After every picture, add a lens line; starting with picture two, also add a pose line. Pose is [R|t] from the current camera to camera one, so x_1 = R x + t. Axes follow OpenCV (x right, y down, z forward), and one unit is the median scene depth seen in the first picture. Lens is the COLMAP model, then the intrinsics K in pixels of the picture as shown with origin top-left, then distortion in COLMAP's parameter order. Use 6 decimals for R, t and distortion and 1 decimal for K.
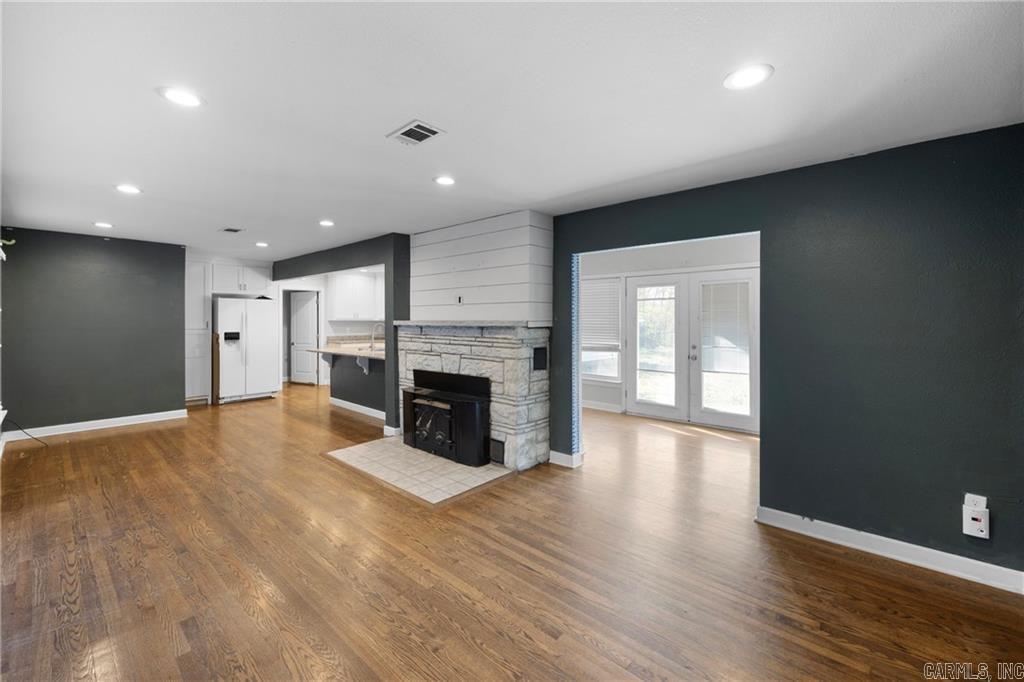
lens RADIAL K [[418.5, 0, 513.6], [0, 418.5, 322.1], [0, 0, 1]] dist [-0.001019, -0.000270]
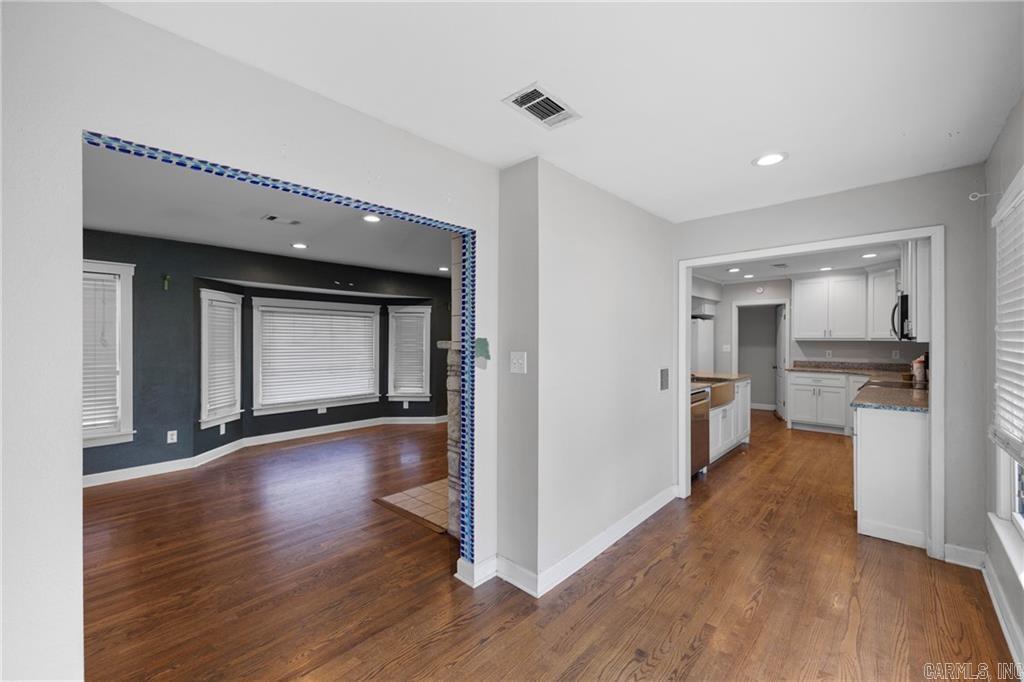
lens RADIAL K [[425.8, 0, 513.3], [0, 425.8, 337.5], [0, 0, 1]] dist [0.000389, -0.000054]
pose [[-0.013347, -0.003161, -0.999906, 0.464979], [-0.003577, 0.999989, -0.003113, -0.005391], [0.999905, 0.003536, -0.013358, 0.648894]]
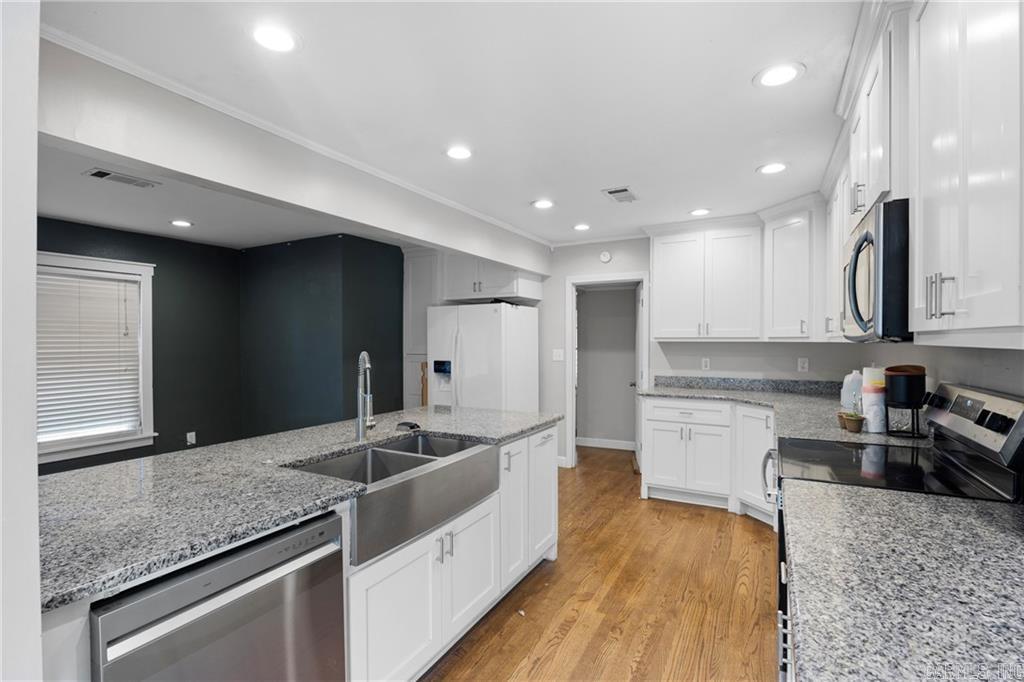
lens RADIAL K [[460.0, 0, 530.8], [0, 460.0, 340.8], [0, 0, 1]] dist [-0.011963, -0.000002]
pose [[0.245553, 0.002247, -0.969381, 0.013859], [-0.000894, 0.999997, 0.002091, -0.006414], [0.969383, 0.000353, 0.245554, 0.983960]]
